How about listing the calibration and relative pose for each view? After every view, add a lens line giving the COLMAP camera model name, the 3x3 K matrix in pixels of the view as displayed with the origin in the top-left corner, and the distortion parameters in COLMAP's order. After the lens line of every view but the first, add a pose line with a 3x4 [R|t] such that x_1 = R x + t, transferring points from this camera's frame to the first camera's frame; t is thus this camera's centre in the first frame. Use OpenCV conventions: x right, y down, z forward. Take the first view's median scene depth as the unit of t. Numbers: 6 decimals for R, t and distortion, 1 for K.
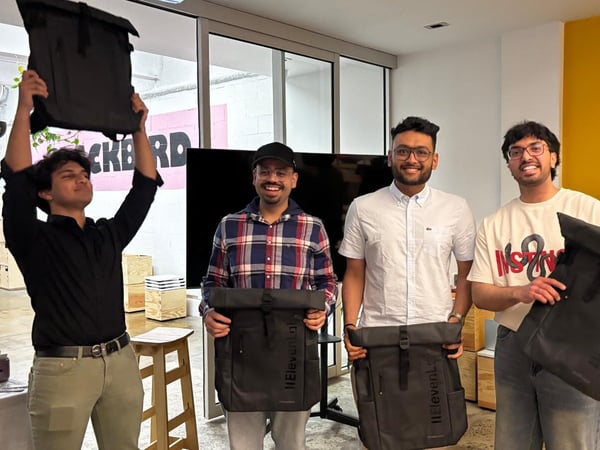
lens RADIAL K [[513.3, 0, 300.6], [0, 513.3, 241.6], [0, 0, 1]] dist [-0.018646, 0.008879]
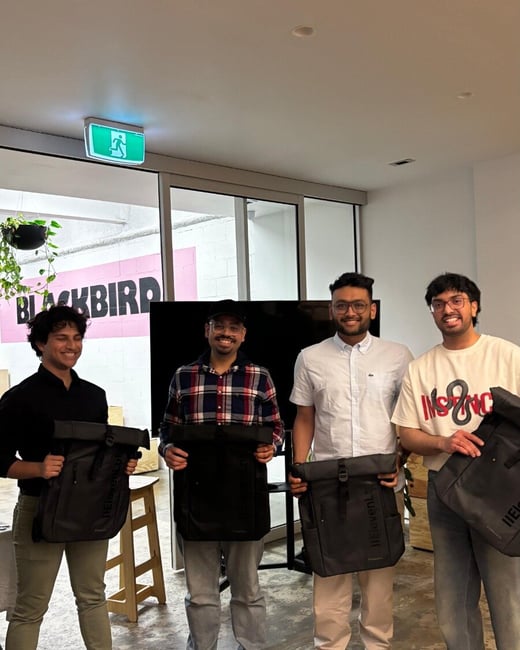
lens RADIAL K [[744.7, 0, 267.3], [0, 744.7, 358.5], [0, 0, 1]] dist [0.024145, 0.017274]
pose [[0.992535, -0.026090, -0.119134, 0.225395], [0.022080, 0.999148, -0.034860, -0.012019], [0.119942, 0.031969, 0.992266, -0.544417]]
